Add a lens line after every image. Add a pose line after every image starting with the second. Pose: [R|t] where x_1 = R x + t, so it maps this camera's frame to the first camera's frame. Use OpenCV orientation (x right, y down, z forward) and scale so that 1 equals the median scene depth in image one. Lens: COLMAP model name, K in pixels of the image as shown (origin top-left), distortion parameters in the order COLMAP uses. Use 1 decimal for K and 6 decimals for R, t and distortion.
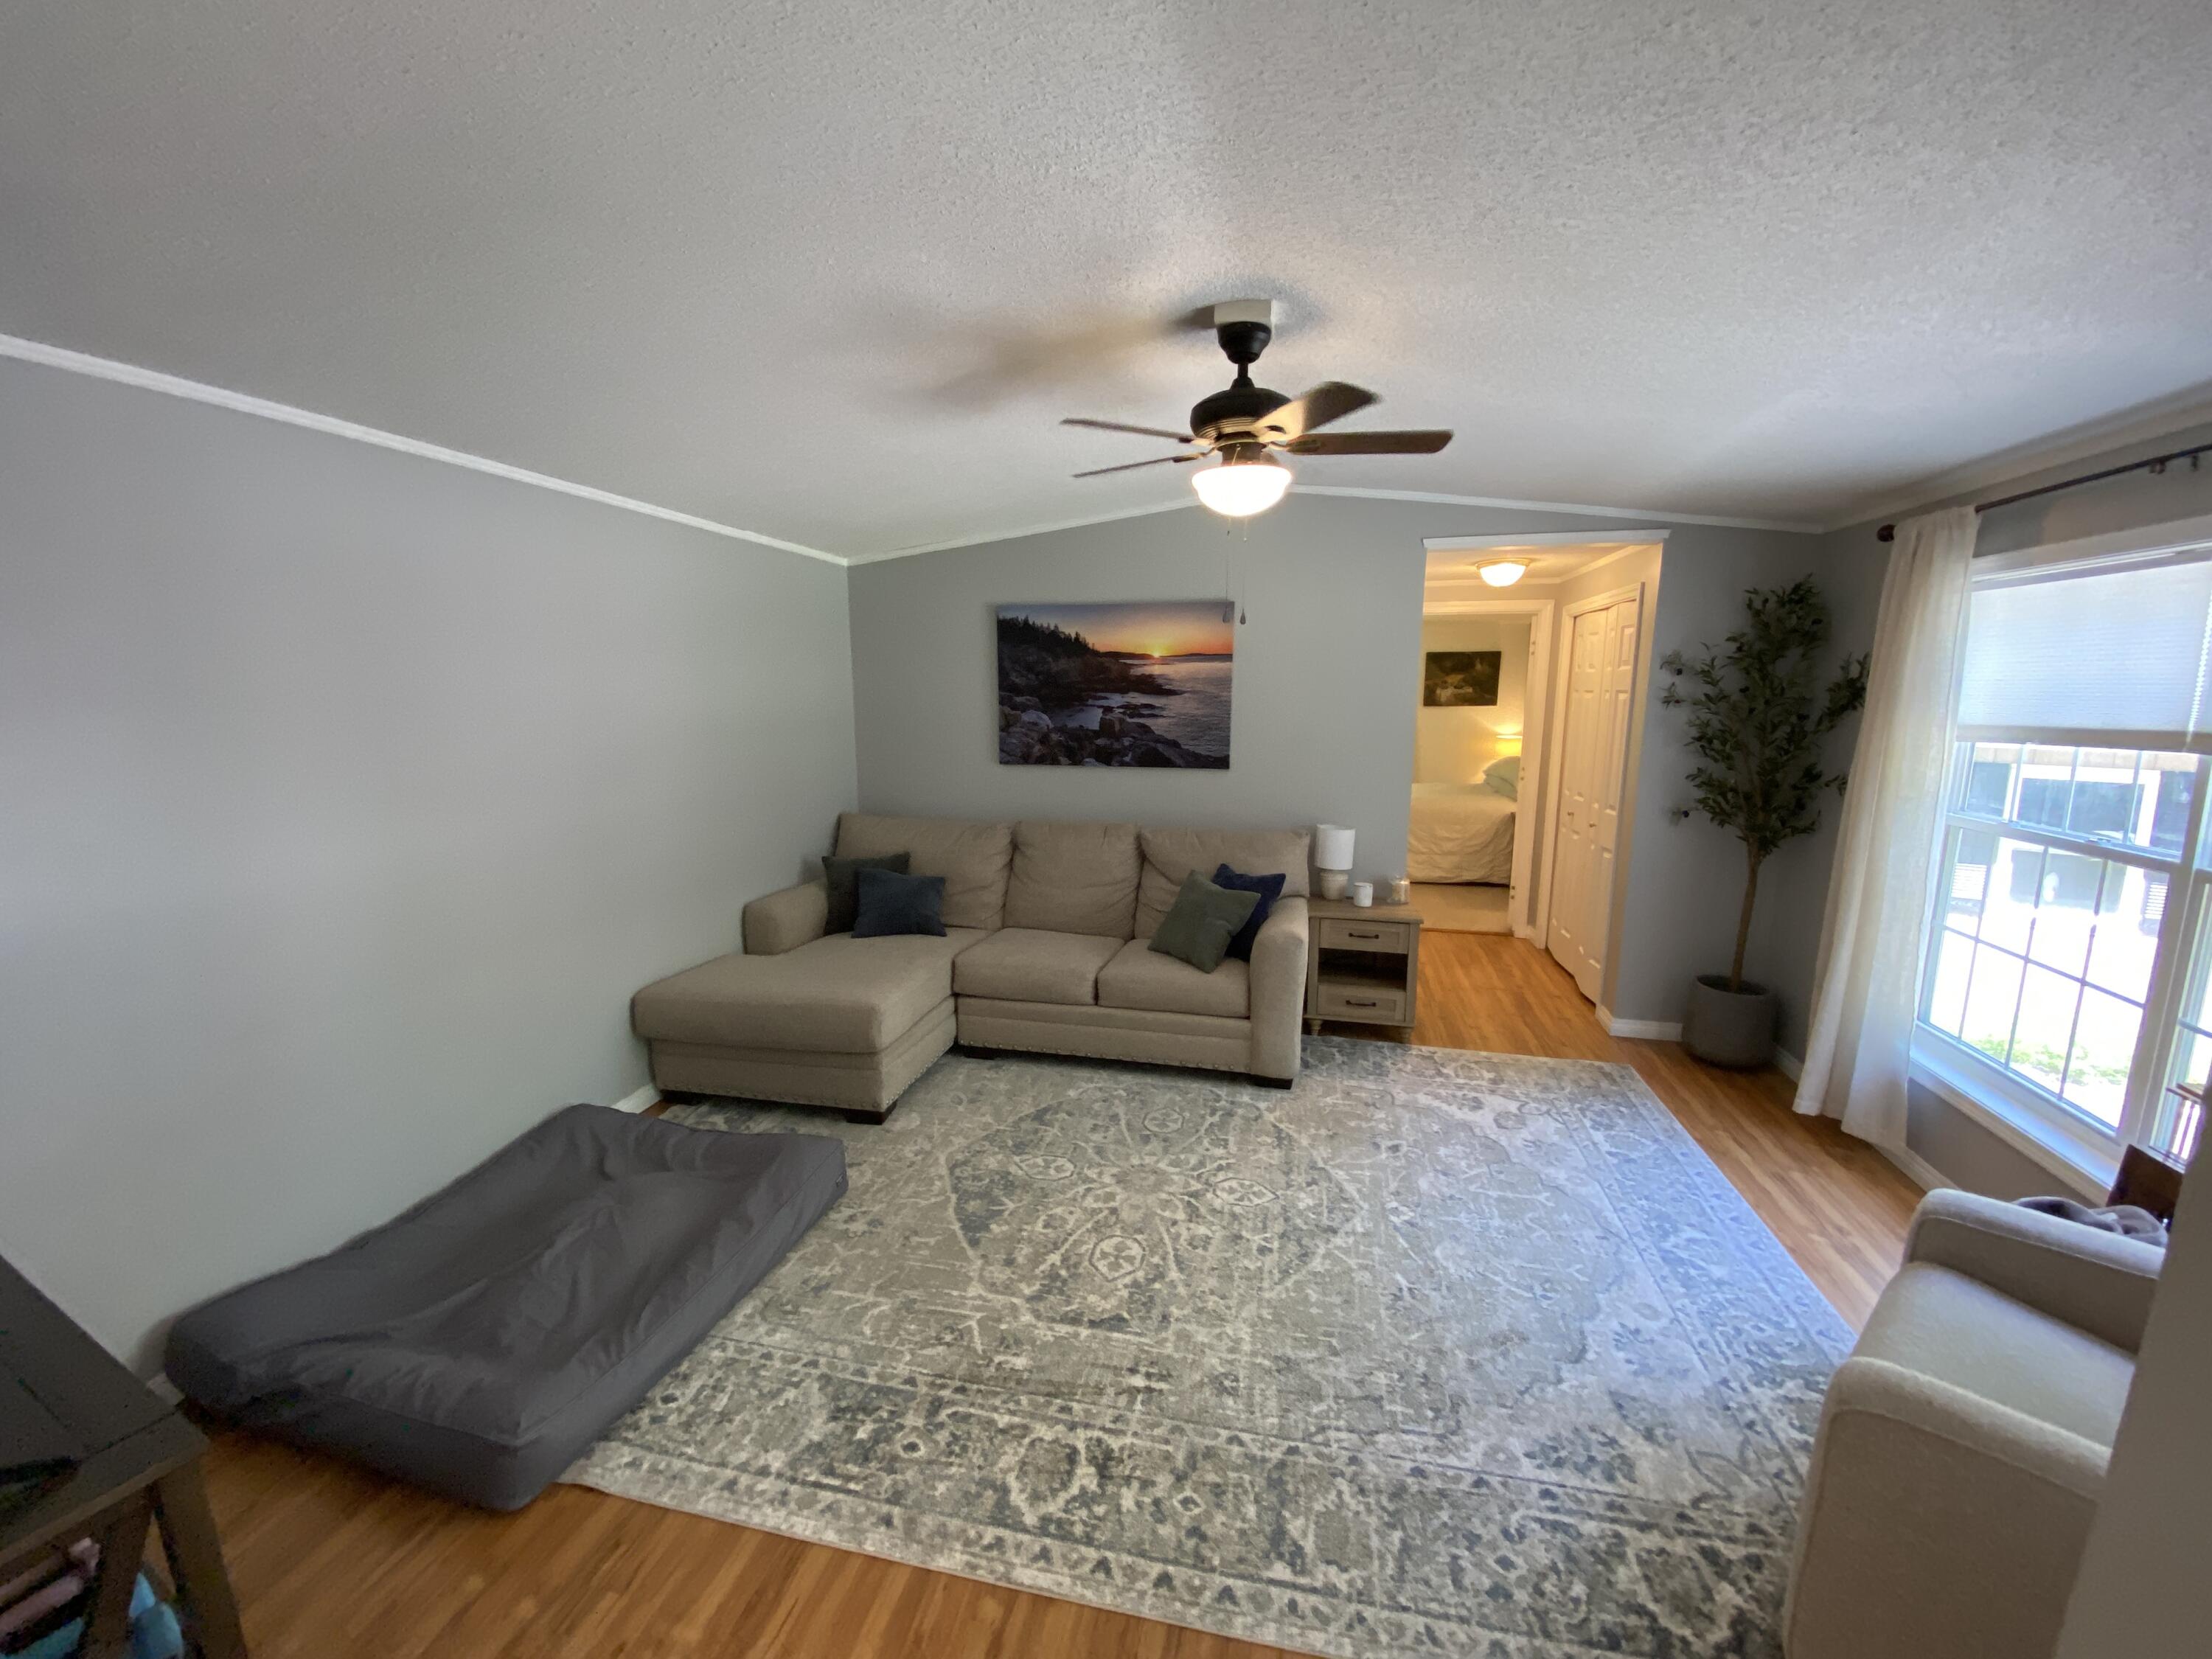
lens RADIAL K [[900.0, 0, 1106.0], [0, 900.0, 829.5], [0, 0, 1]] dist [0.042119, -0.030691]
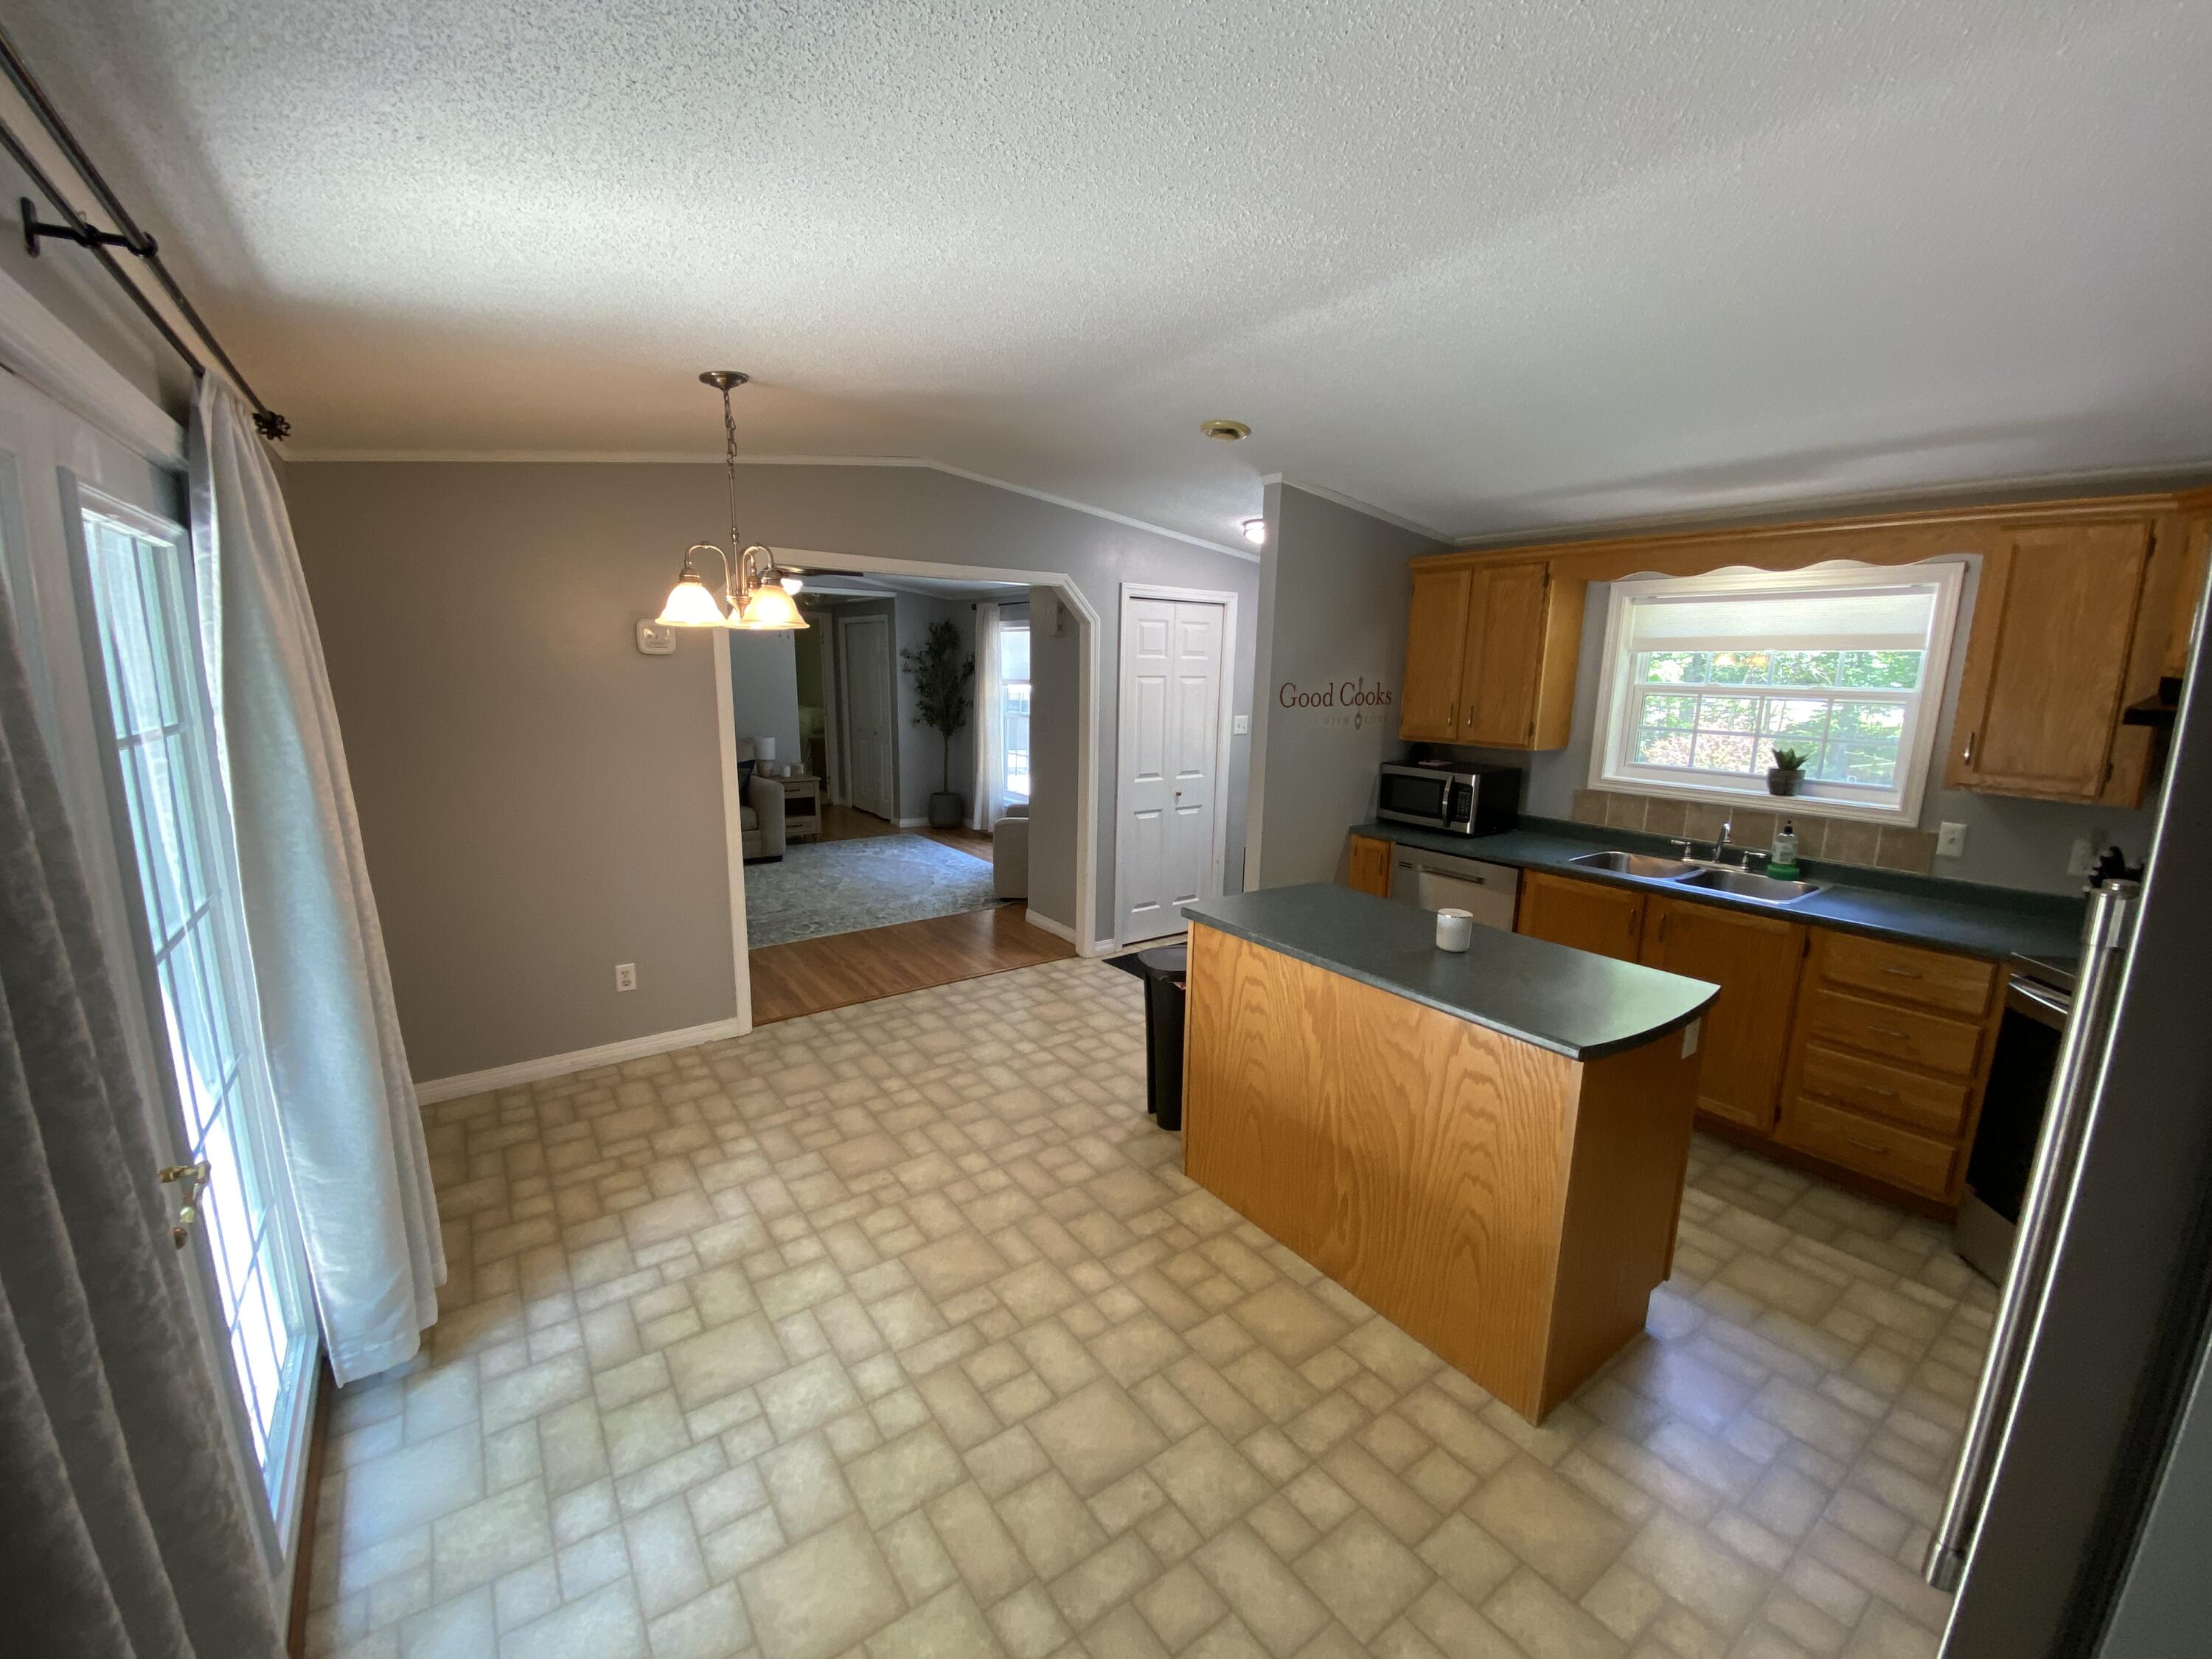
lens RADIAL K [[900.0, 0, 1106.0], [0, 900.0, 829.5], [0, 0, 1]] dist [0.042119, -0.030691]
pose [[0.660766, -0.130853, 0.739098, -0.767456], [0.107993, 0.991015, 0.078905, 0.127029], [-0.742783, 0.027680, 0.668960, -0.857528]]
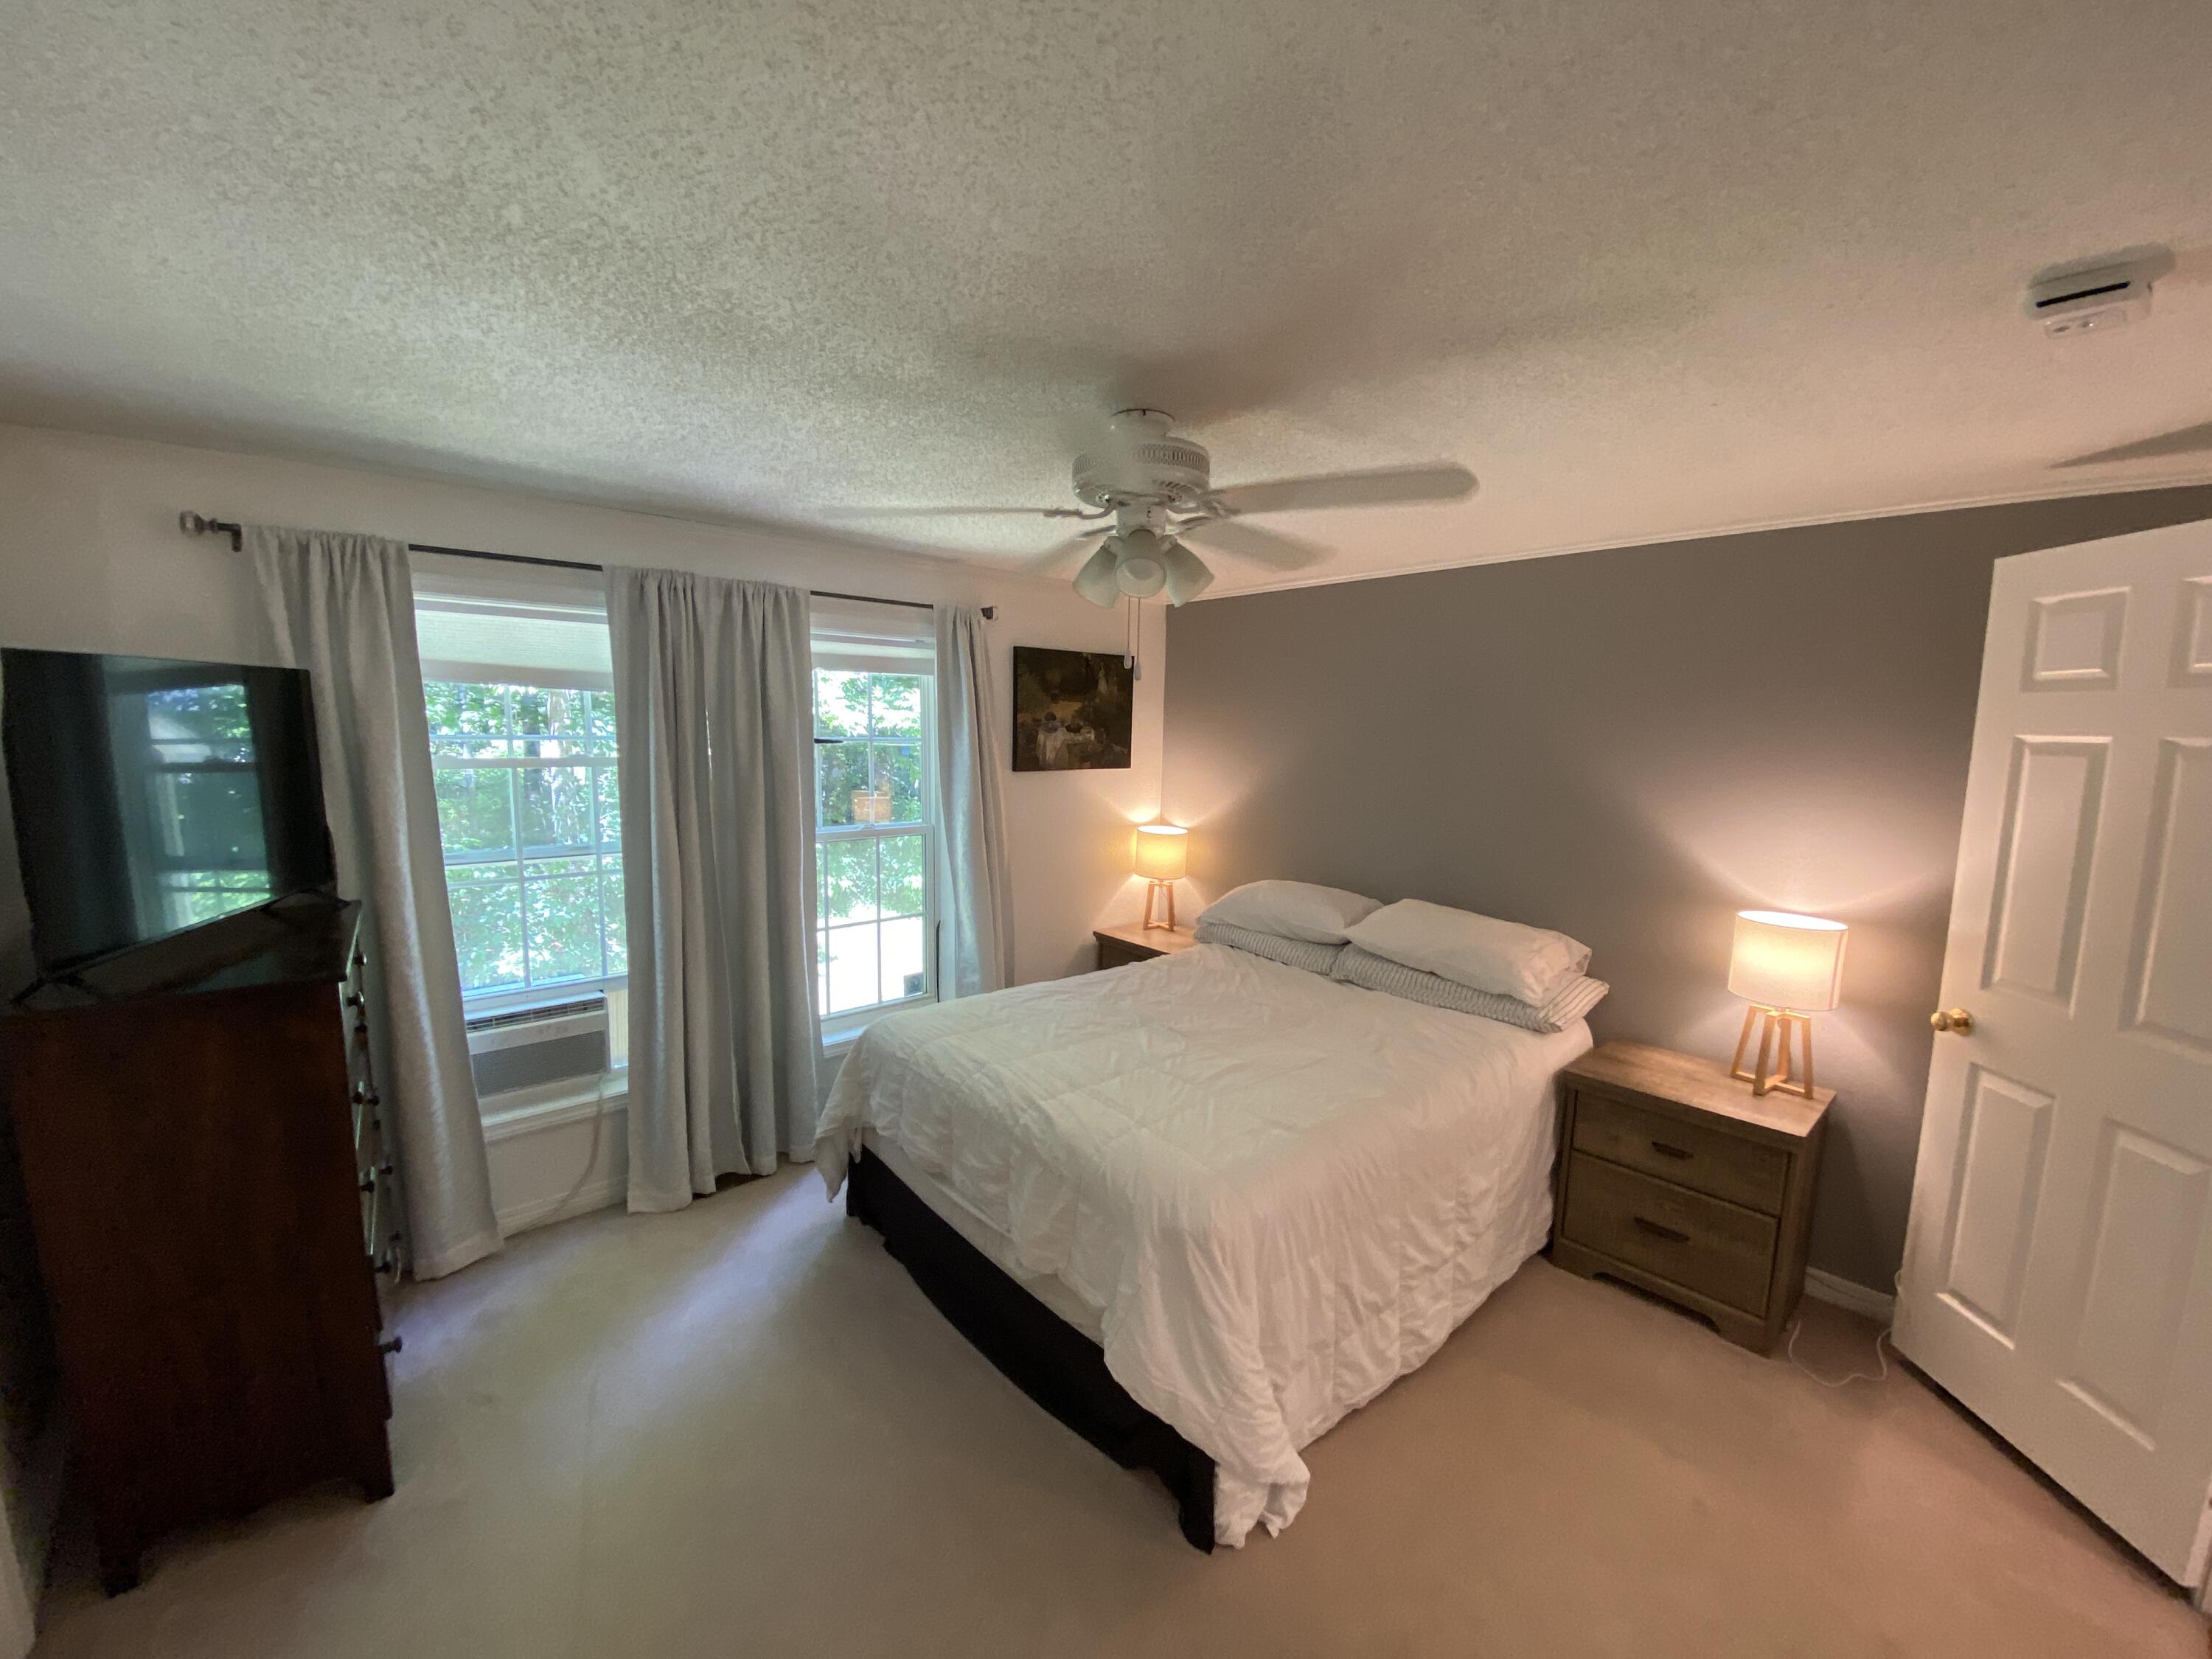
lens RADIAL K [[900.0, 0, 1106.0], [0, 900.0, 829.5], [0, 0, 1]] dist [0.042119, -0.030691]
pose [[0.571986, -0.086005, 0.815742, 0.058419], [0.112575, 0.993308, 0.025791, -0.296397], [-0.812502, 0.077080, 0.577841, 1.851524]]
